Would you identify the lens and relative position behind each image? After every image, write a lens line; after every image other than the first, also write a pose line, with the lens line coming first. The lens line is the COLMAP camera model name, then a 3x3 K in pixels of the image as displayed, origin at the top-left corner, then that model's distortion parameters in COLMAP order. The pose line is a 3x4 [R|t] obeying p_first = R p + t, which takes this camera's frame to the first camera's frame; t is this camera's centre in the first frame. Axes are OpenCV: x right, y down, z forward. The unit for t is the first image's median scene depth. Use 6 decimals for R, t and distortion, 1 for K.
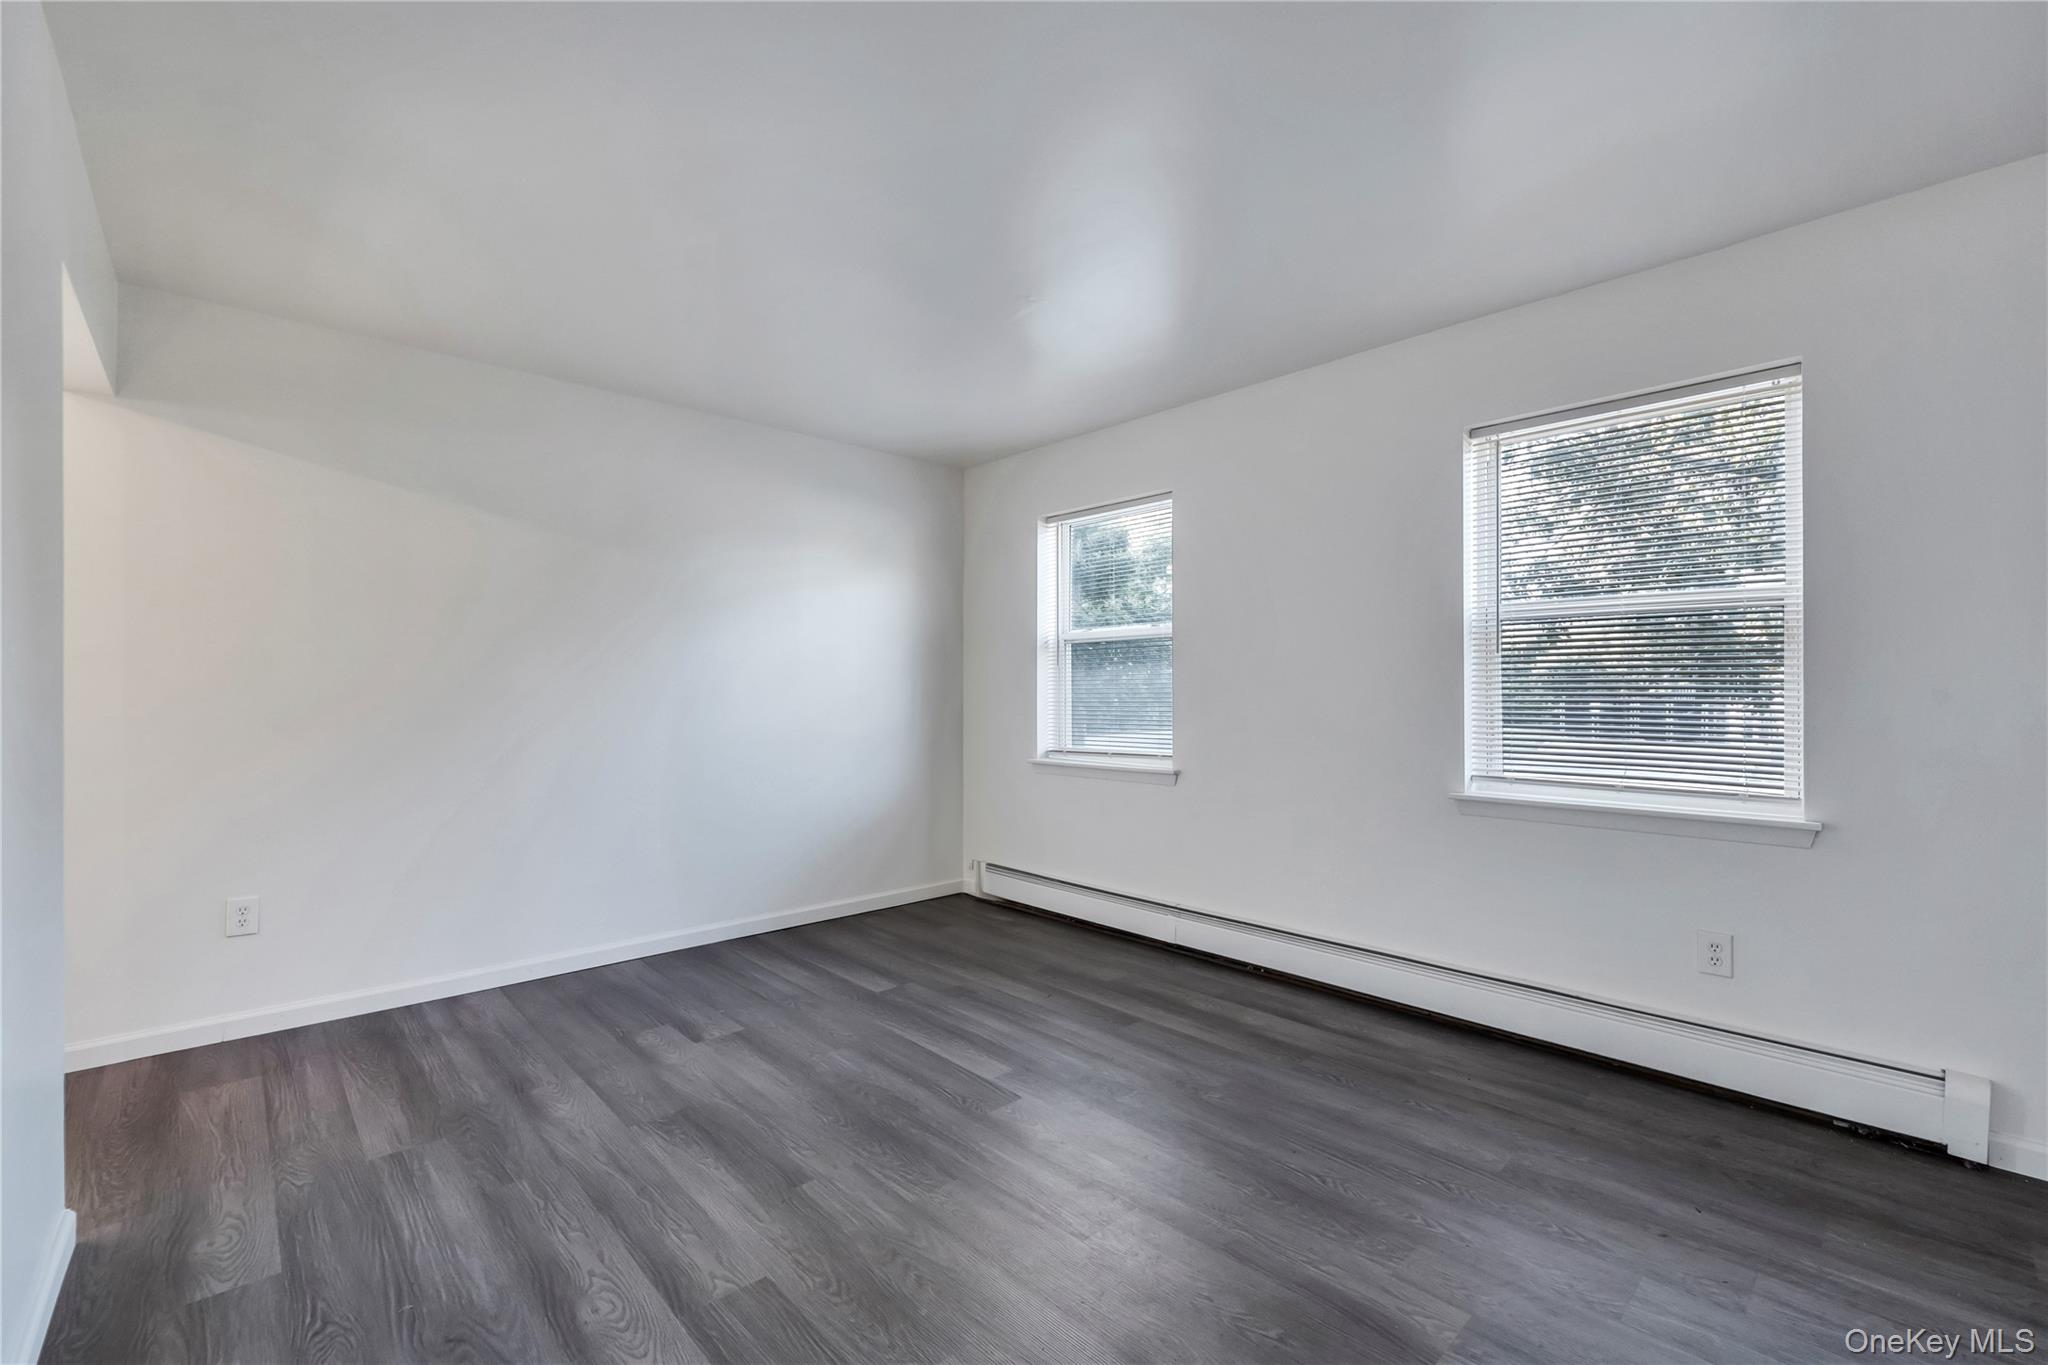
lens RADIAL K [[862.3, 0, 1025.4], [0, 862.3, 689.4], [0, 0, 1]] dist [-0.014009, -0.000068]
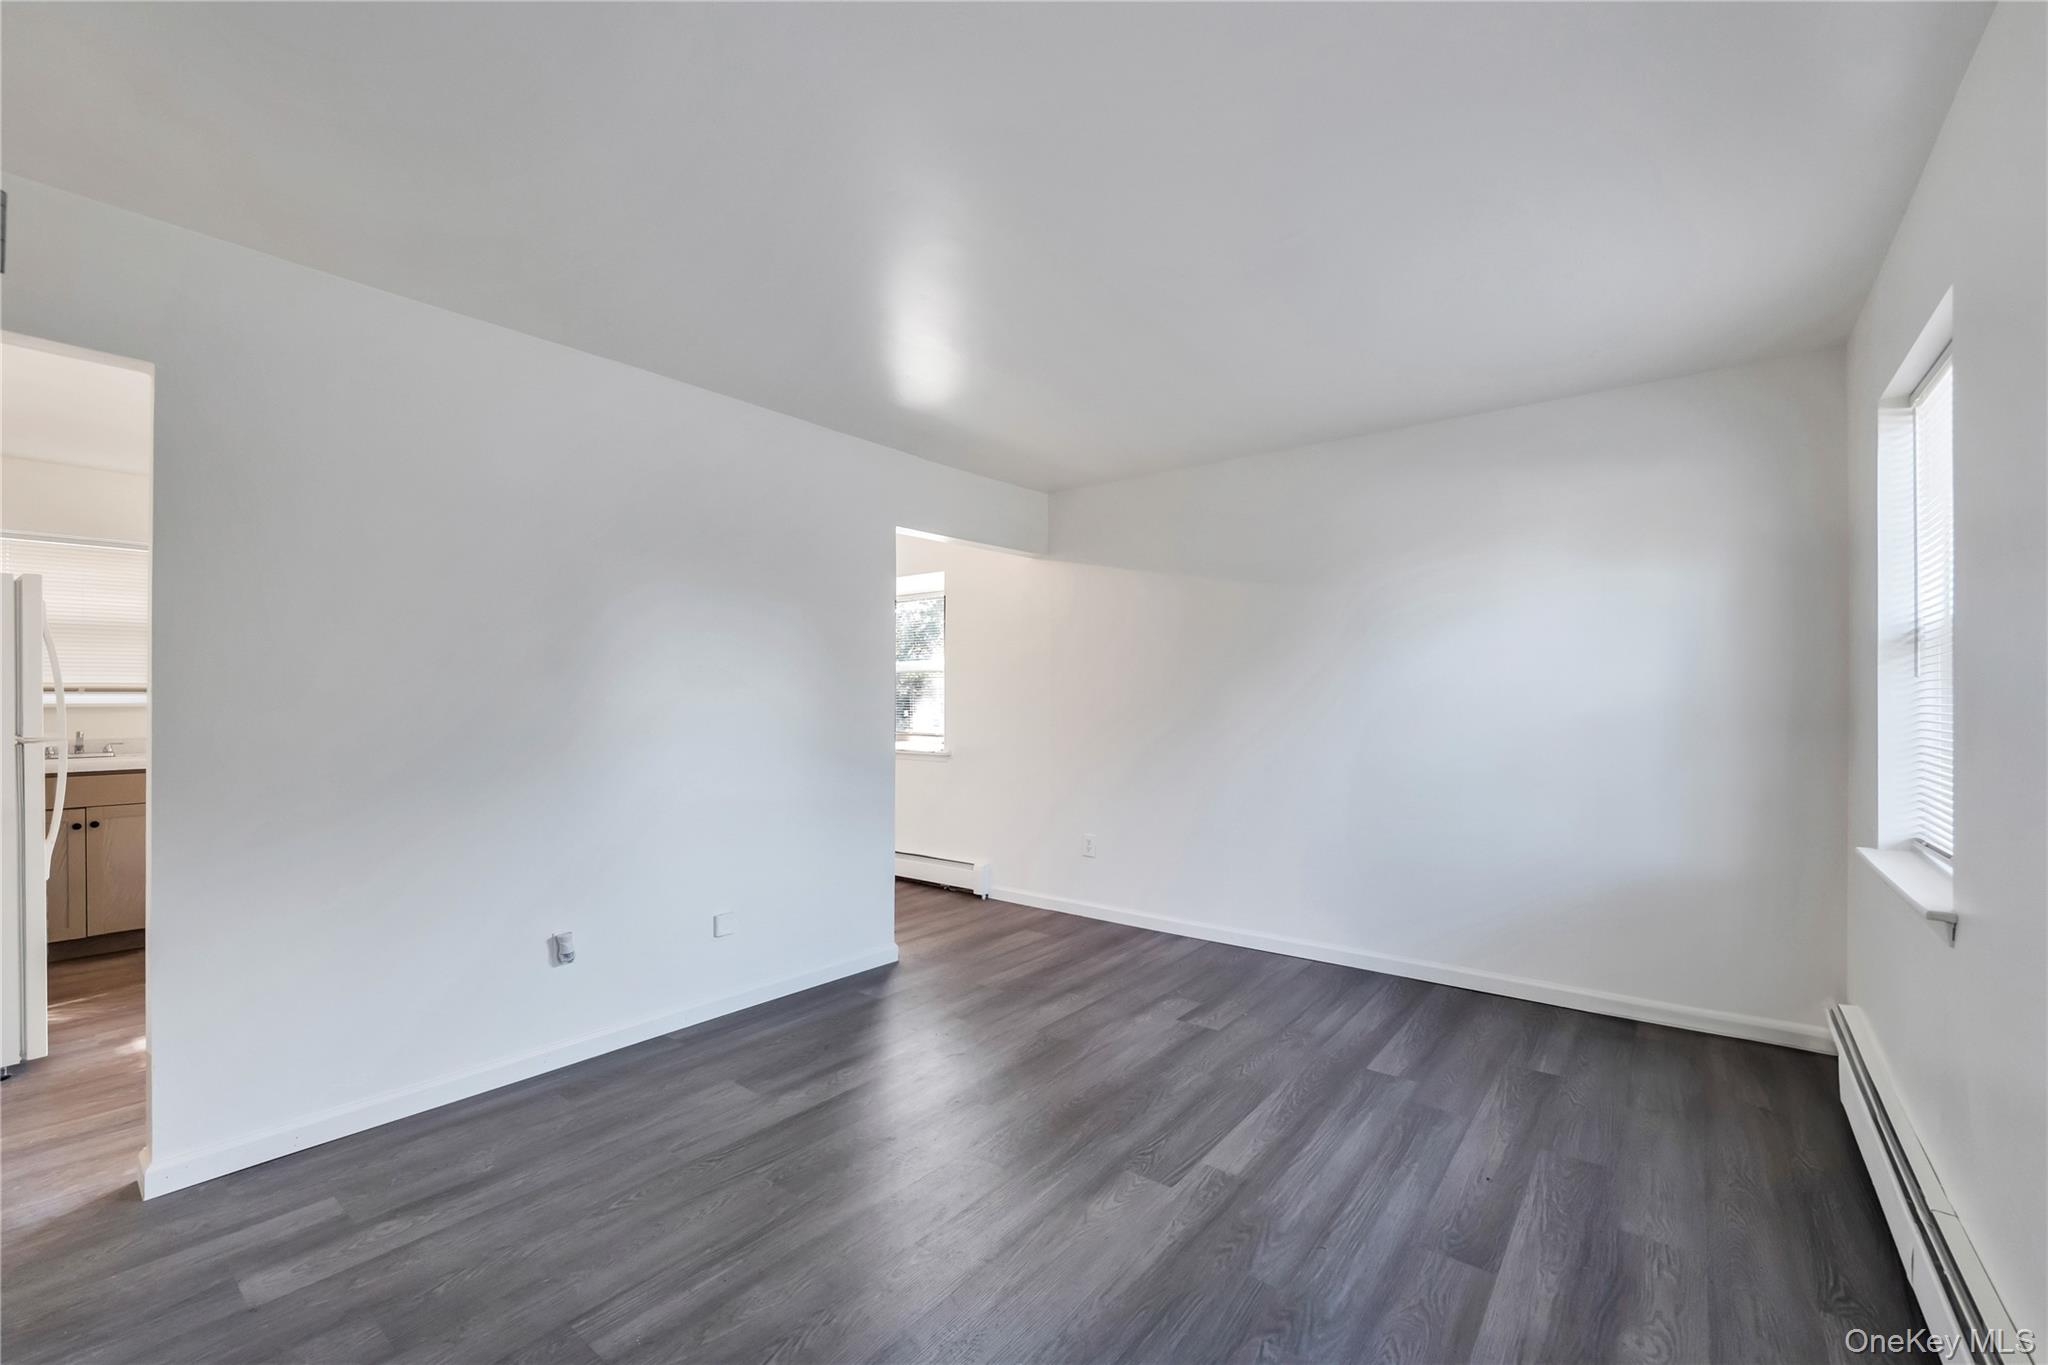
lens RADIAL K [[851.7, 0, 1024.2], [0, 851.7, 673.9], [0, 0, 1]] dist [-0.013014, -0.000088]
pose [[0.145492, -0.027765, -0.988970, 0.837926], [0.002959, 0.999614, -0.027629, -0.030120], [0.989355, 0.001093, 0.145518, 0.708019]]
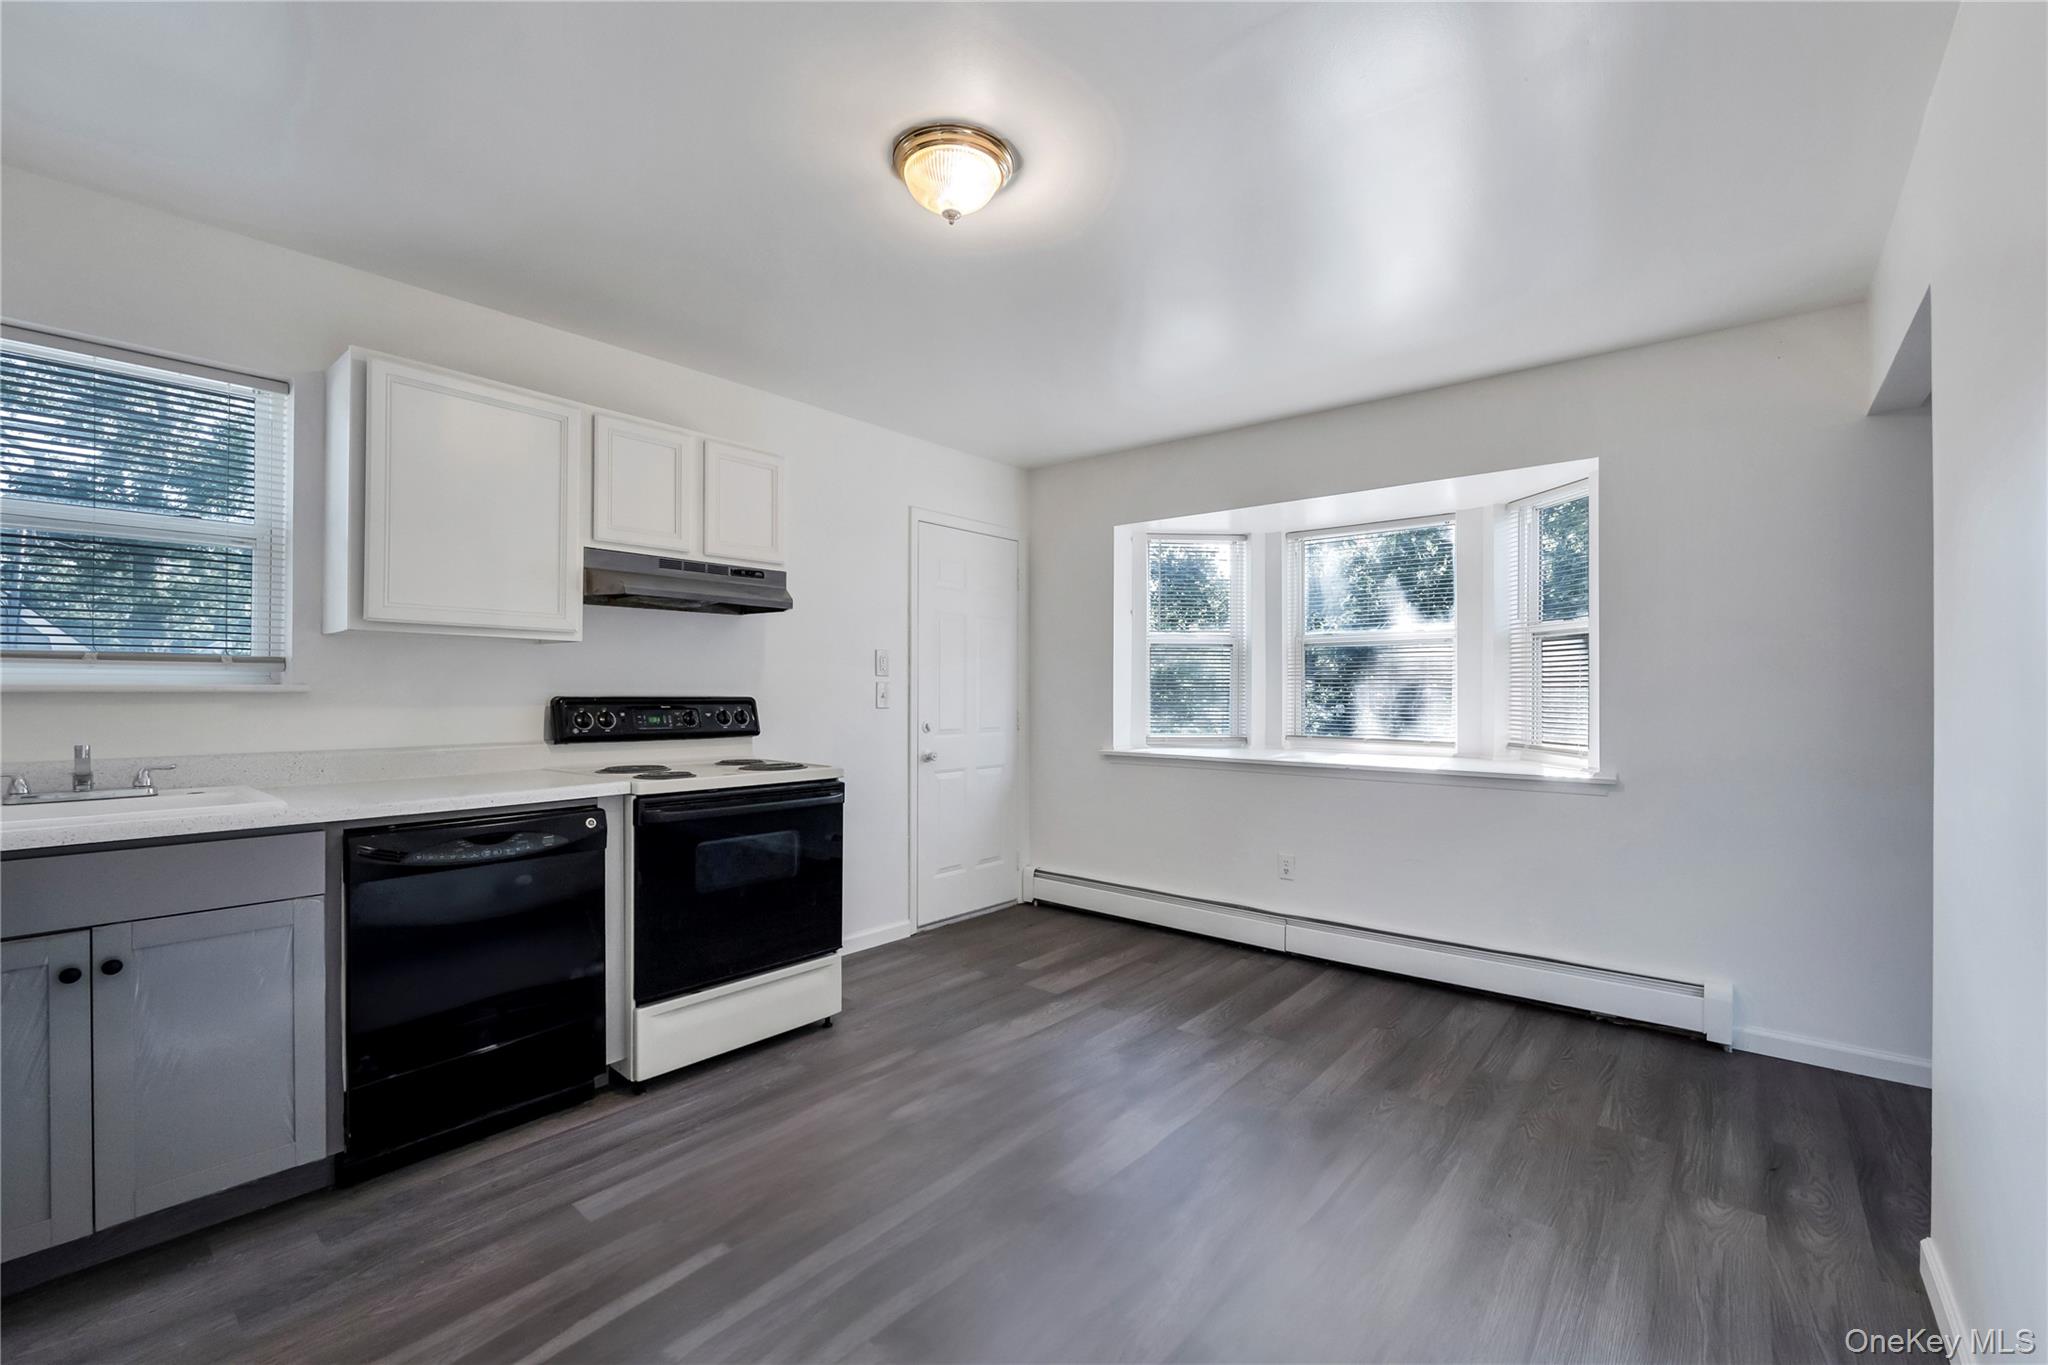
lens RADIAL K [[862.3, 0, 1025.4], [0, 862.3, 689.4], [0, 0, 1]] dist [-0.014009, -0.000068]
pose [[0.112607, -0.004020, -0.993631, -0.228062], [0.000434, 0.999992, -0.003997, -0.013944], [0.993640, 0.000019, 0.112608, -0.144228]]
